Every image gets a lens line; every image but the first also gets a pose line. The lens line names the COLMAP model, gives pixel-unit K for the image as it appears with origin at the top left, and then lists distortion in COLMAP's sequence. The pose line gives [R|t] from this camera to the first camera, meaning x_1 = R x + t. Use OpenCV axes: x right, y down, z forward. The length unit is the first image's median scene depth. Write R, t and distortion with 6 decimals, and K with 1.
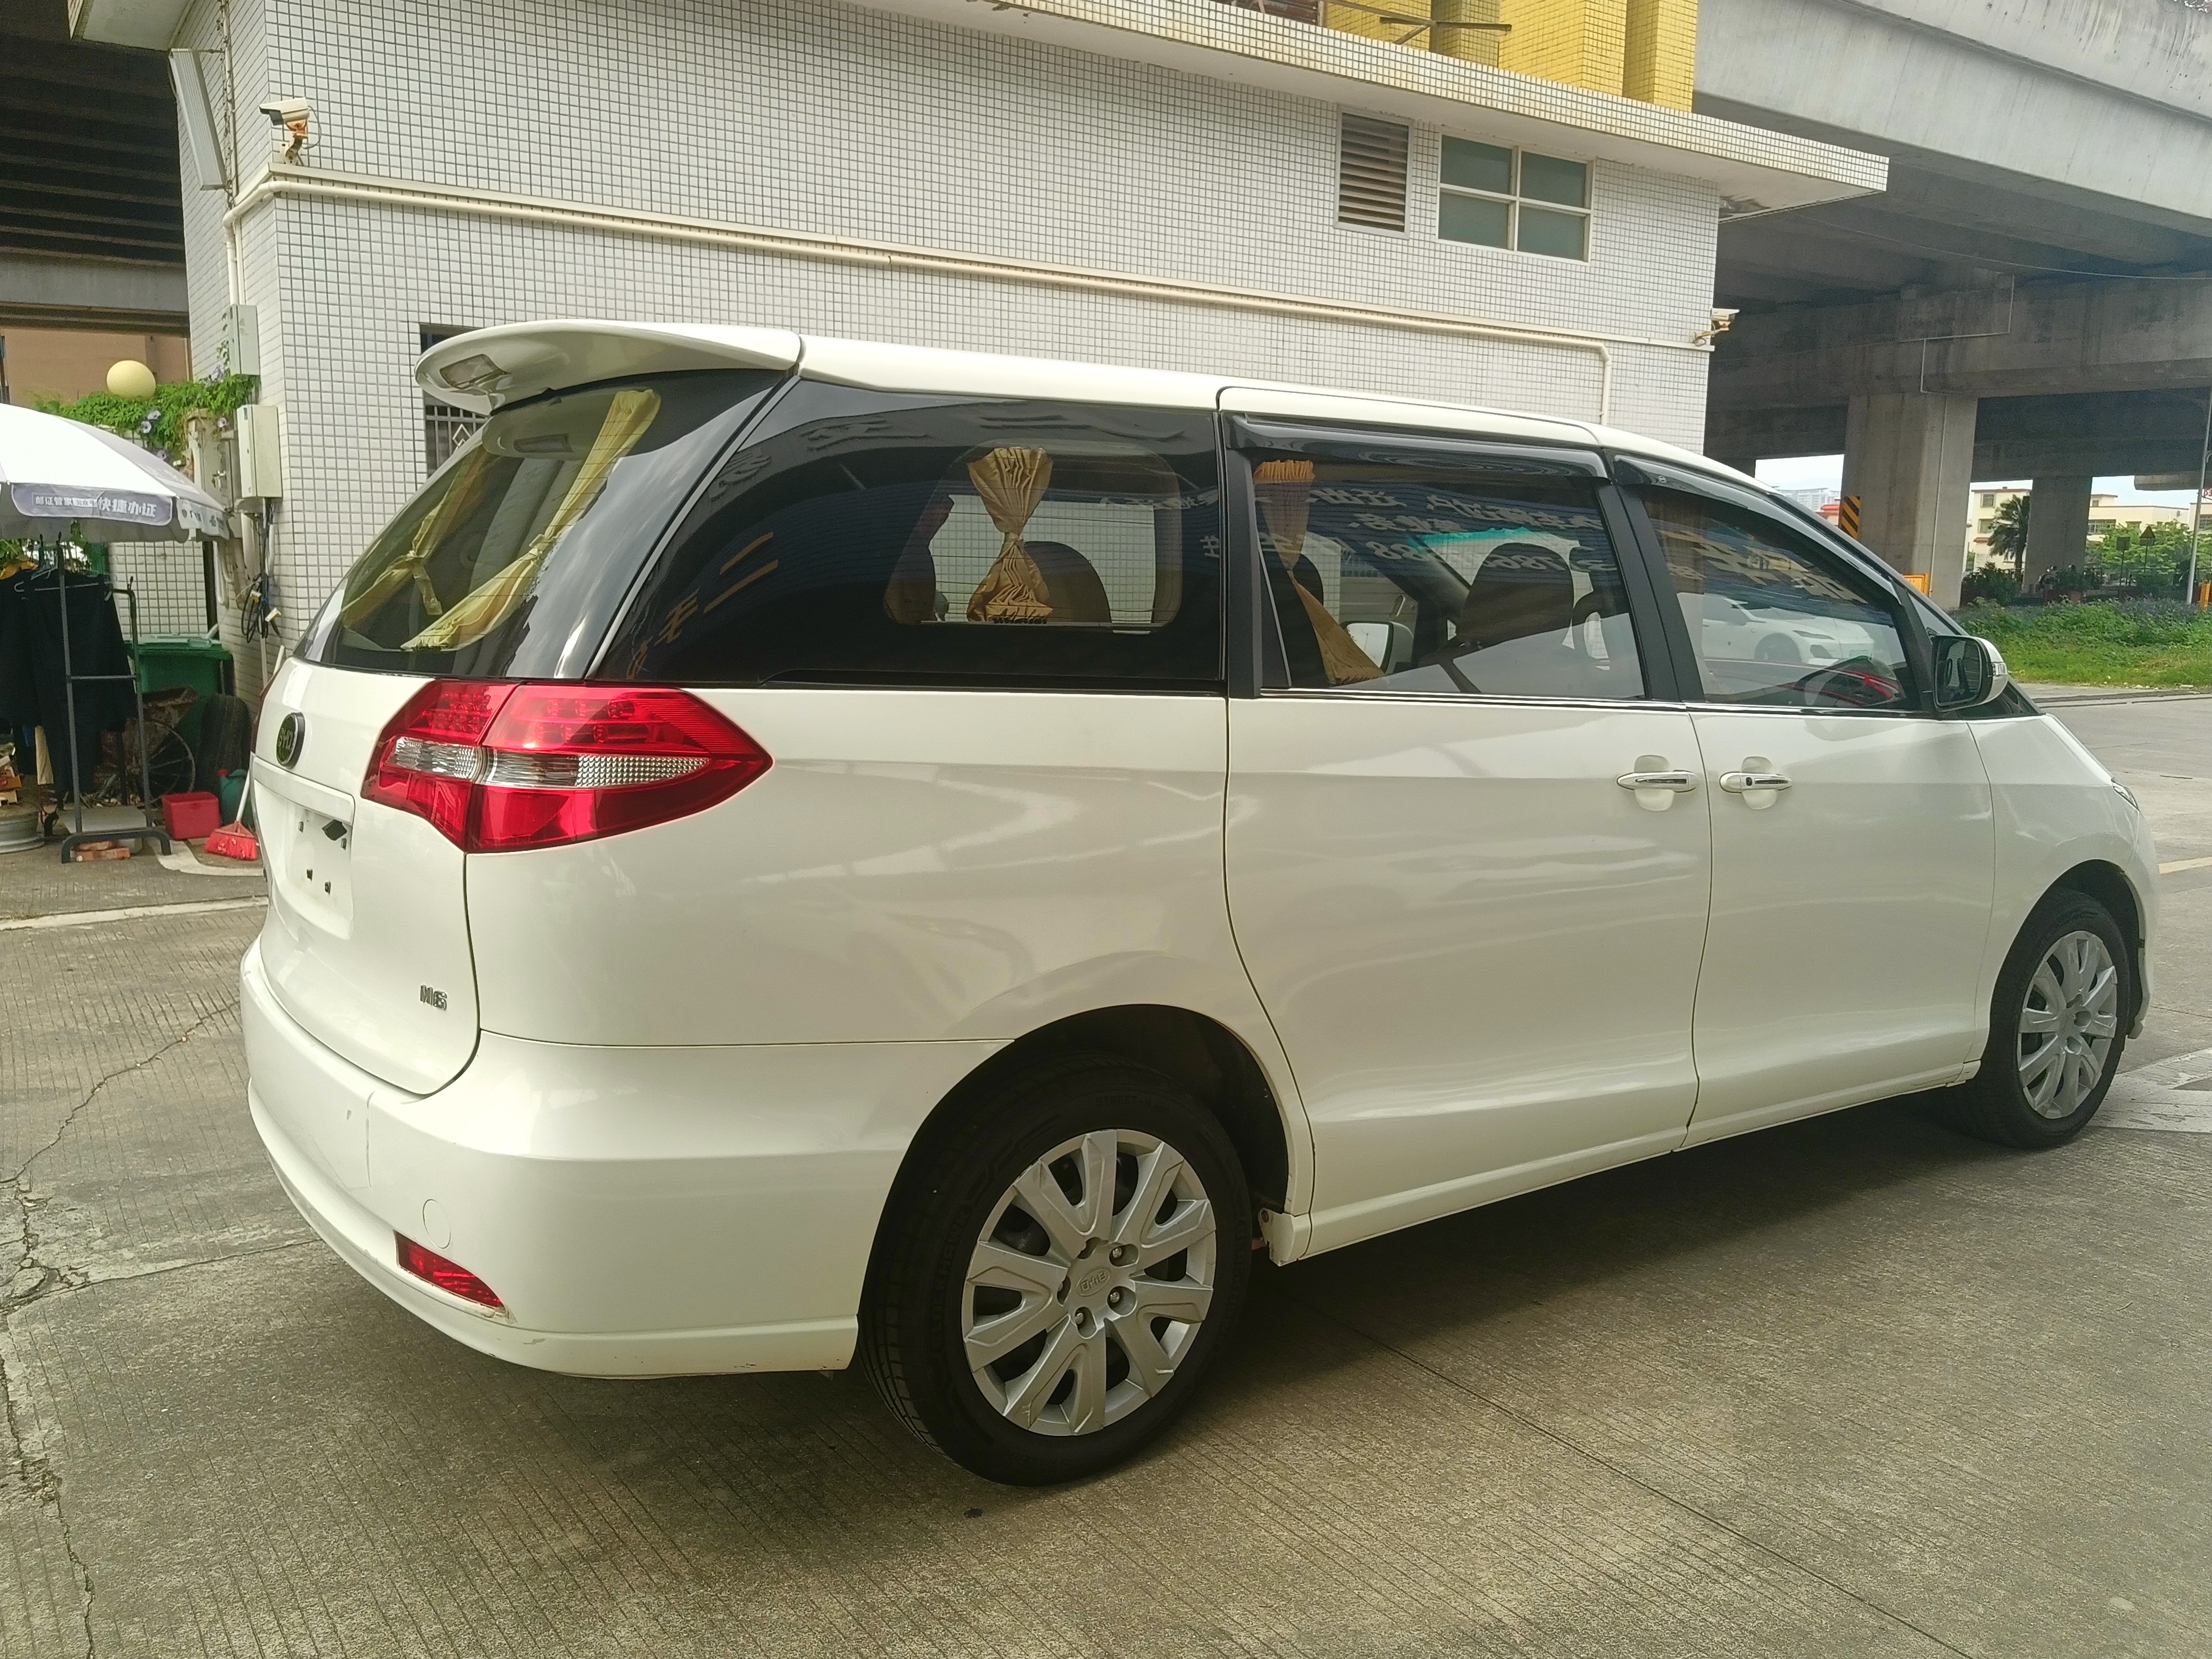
lens RADIAL K [[1721.3, 0, 1106.0], [0, 1721.3, 829.5], [0, 0, 1]] dist [-0.002891, -0.008291]
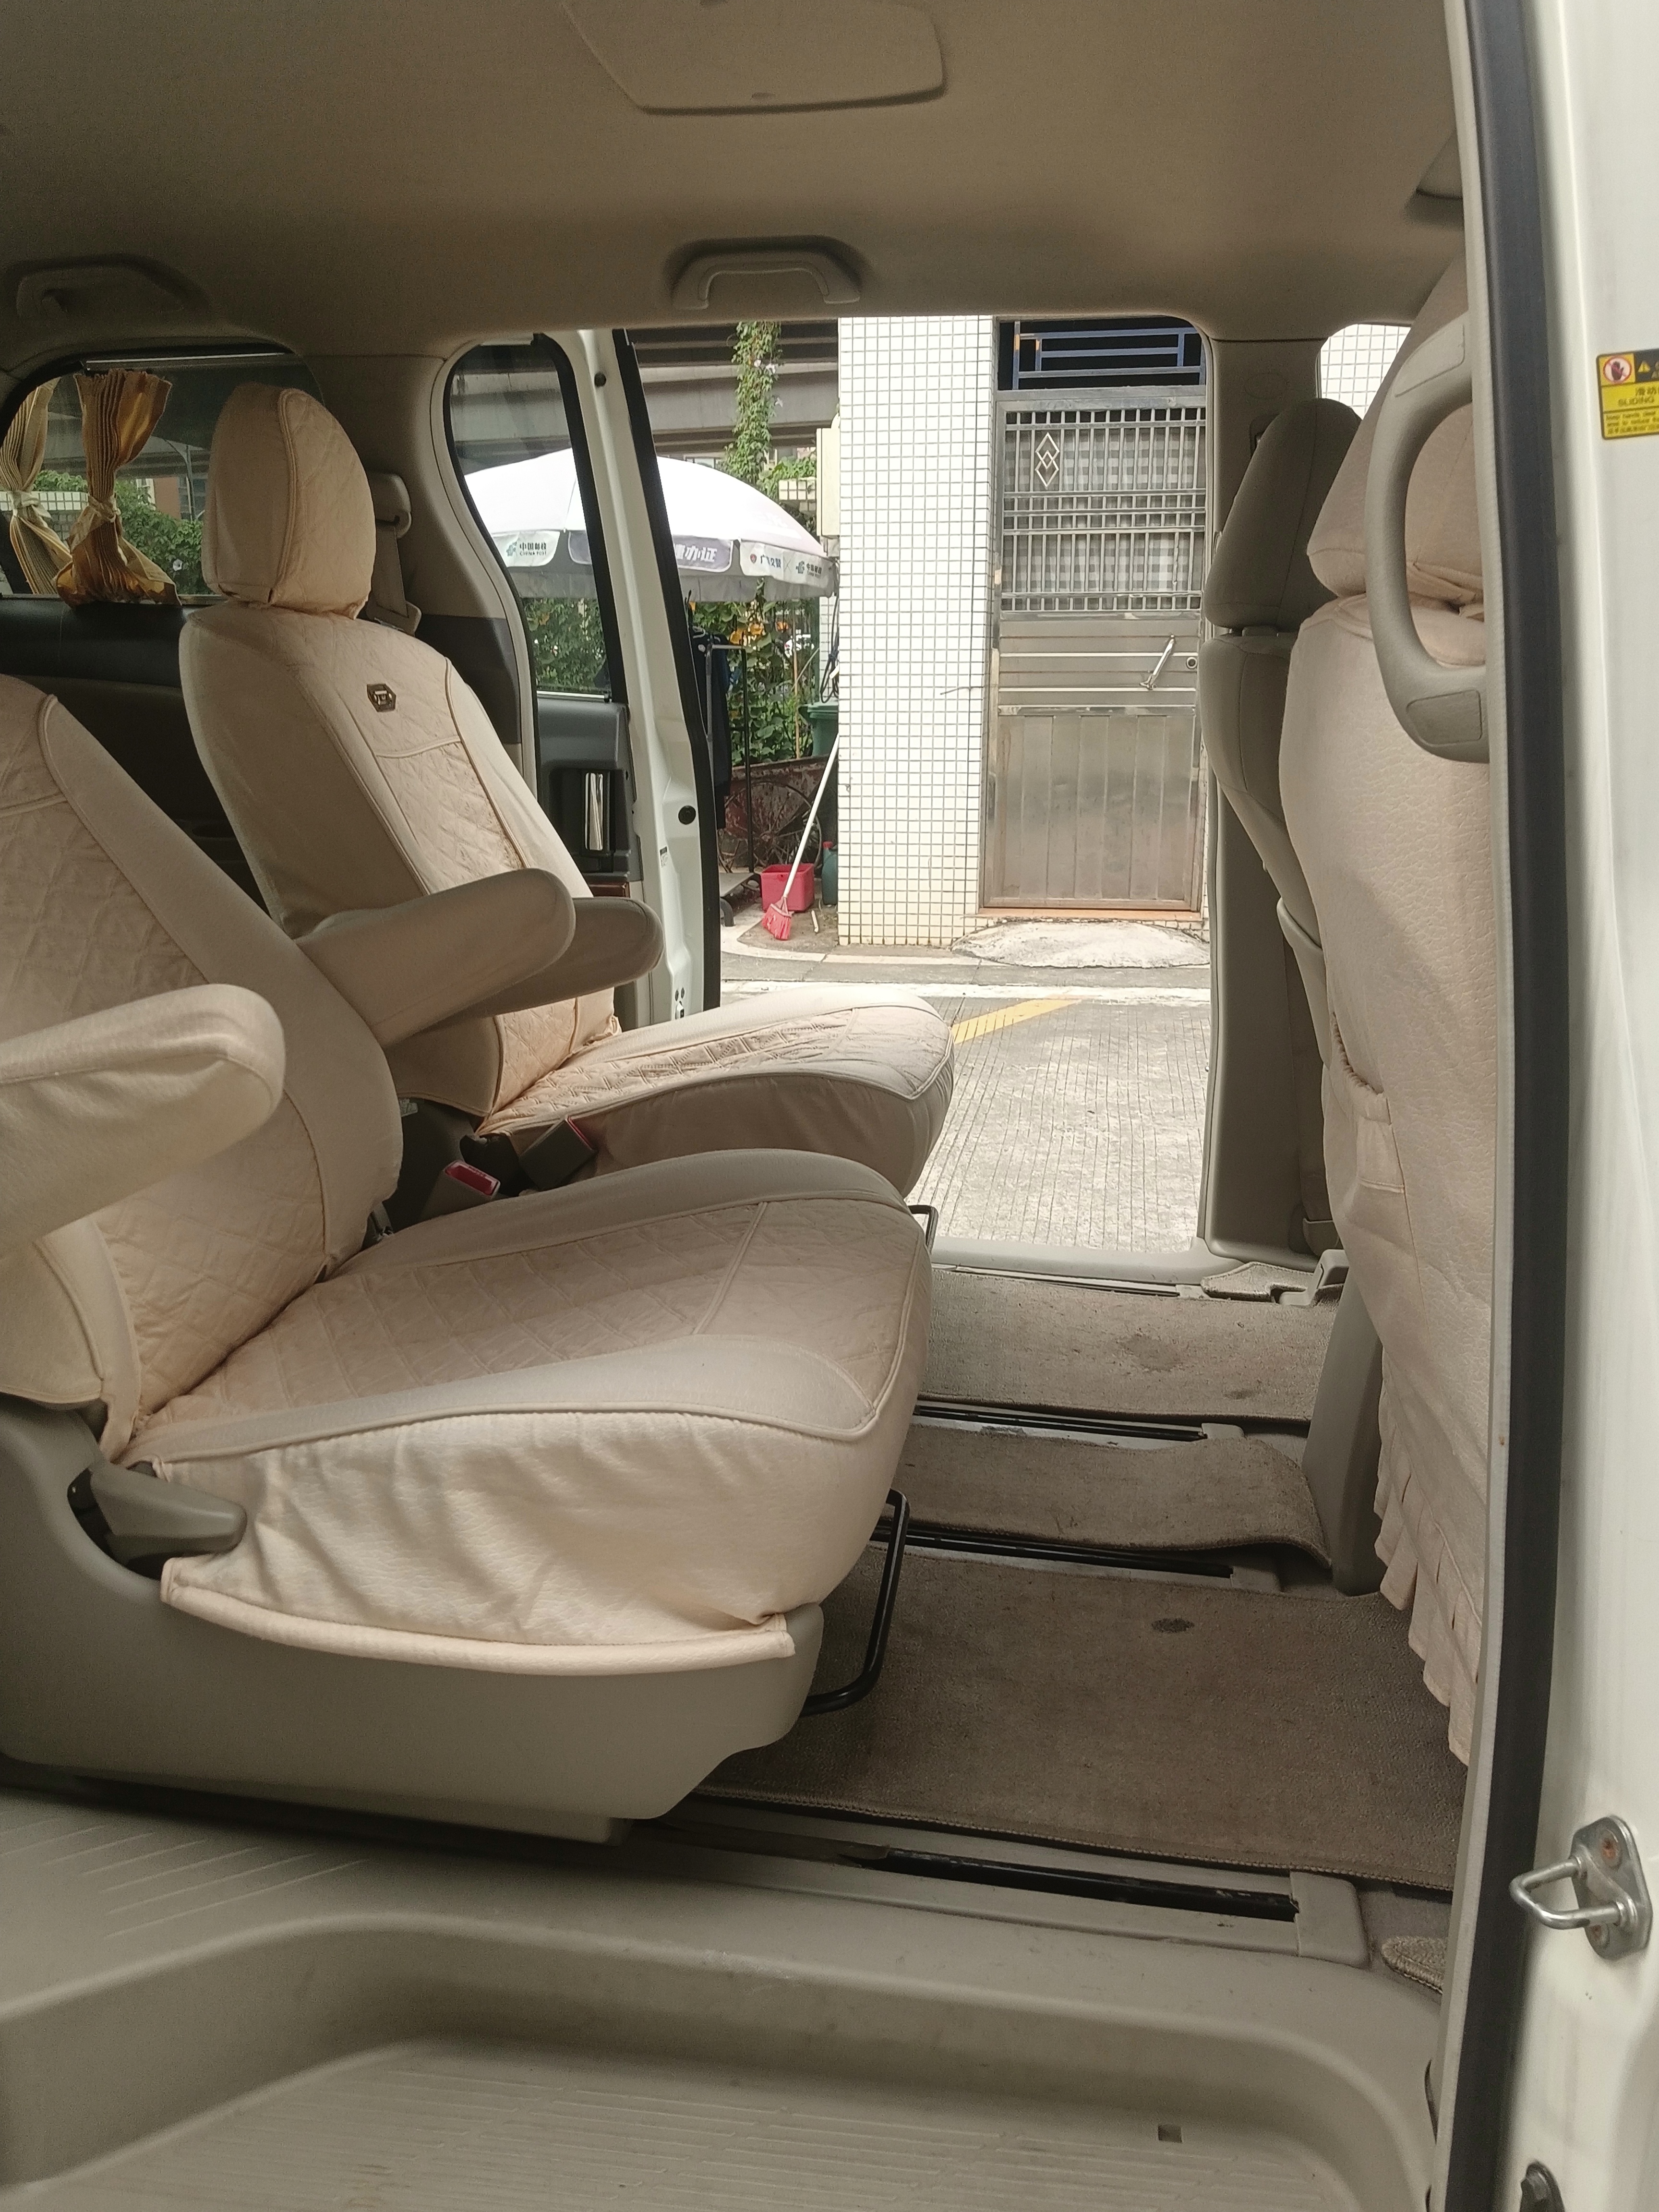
lens RADIAL K [[1721.3, 0, 829.5], [0, 1721.3, 1106.0], [0, 0, 1]] dist [-0.002891, -0.008291]
pose [[0.741778, 0.155009, -0.652486, 0.141818], [-0.083841, 0.986723, 0.139097, -0.025881], [0.665384, -0.048474, 0.744926, 0.324019]]
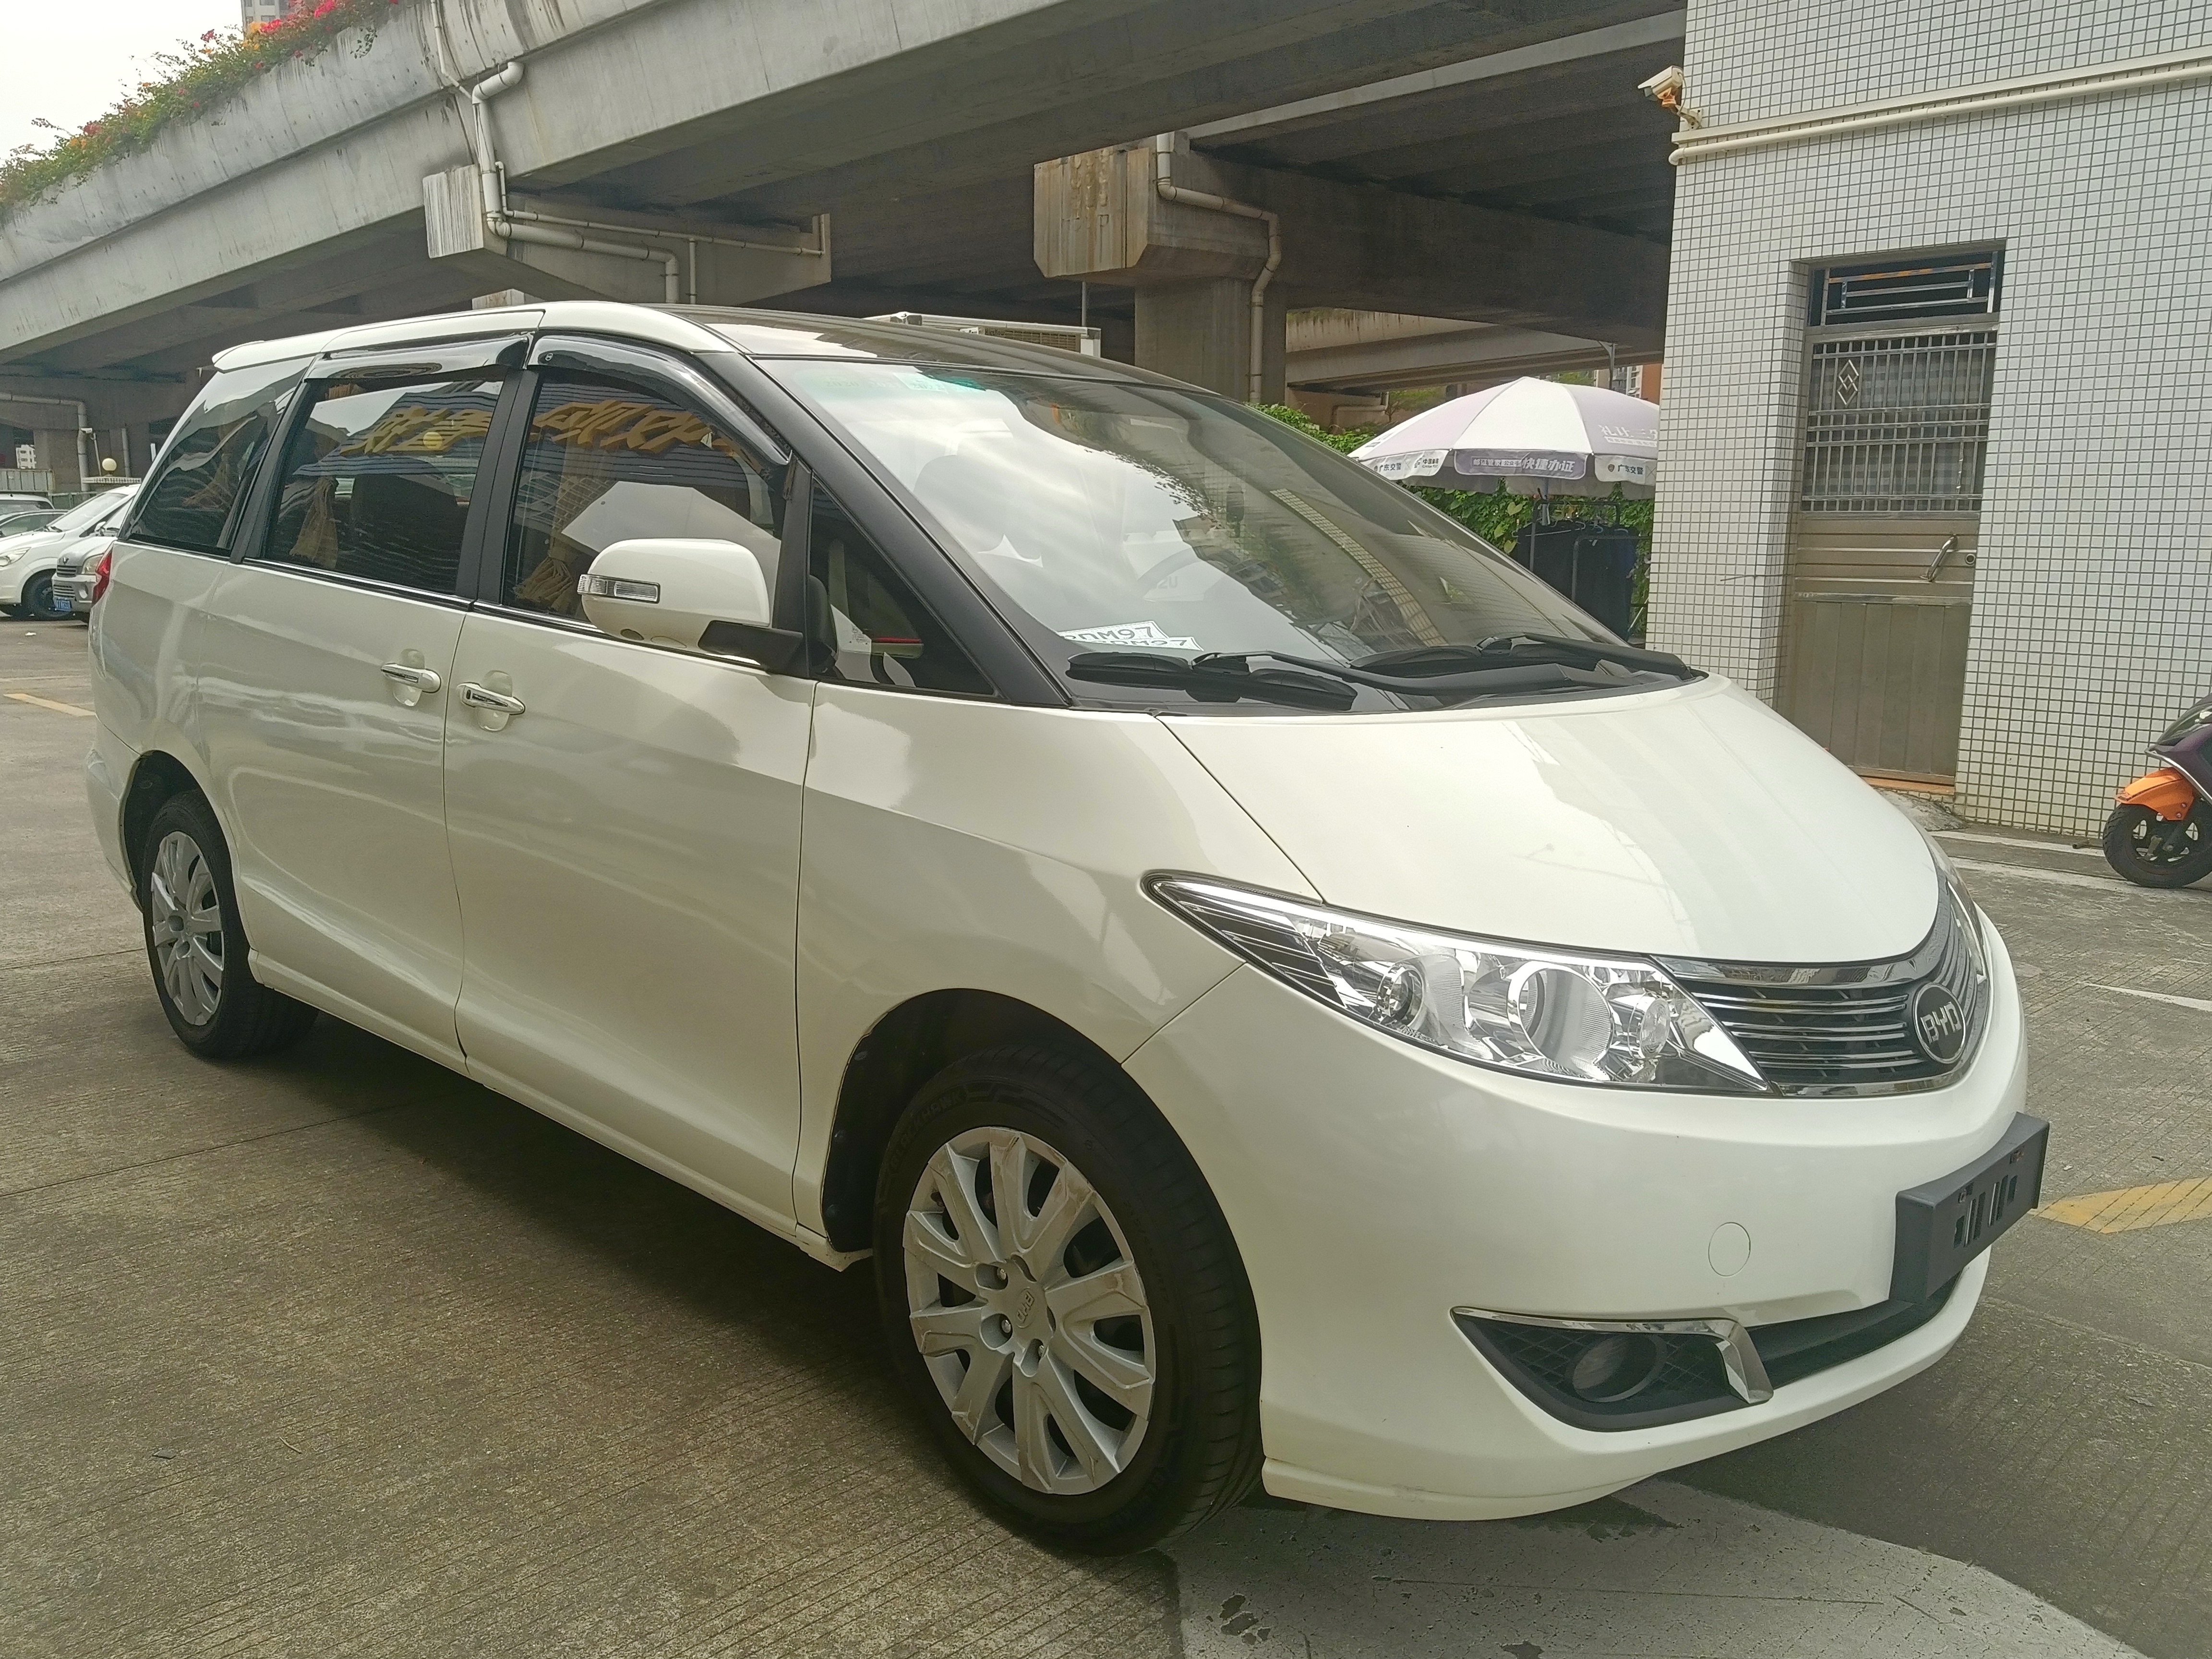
lens RADIAL K [[1721.3, 0, 1106.0], [0, 1721.3, 829.5], [0, 0, 1]] dist [-0.002891, -0.008291]
pose [[0.207116, 0.156935, -0.965647, 0.523095], [-0.144632, 0.981116, 0.128428, -0.048097], [0.967566, 0.113064, 0.225902, 0.449588]]
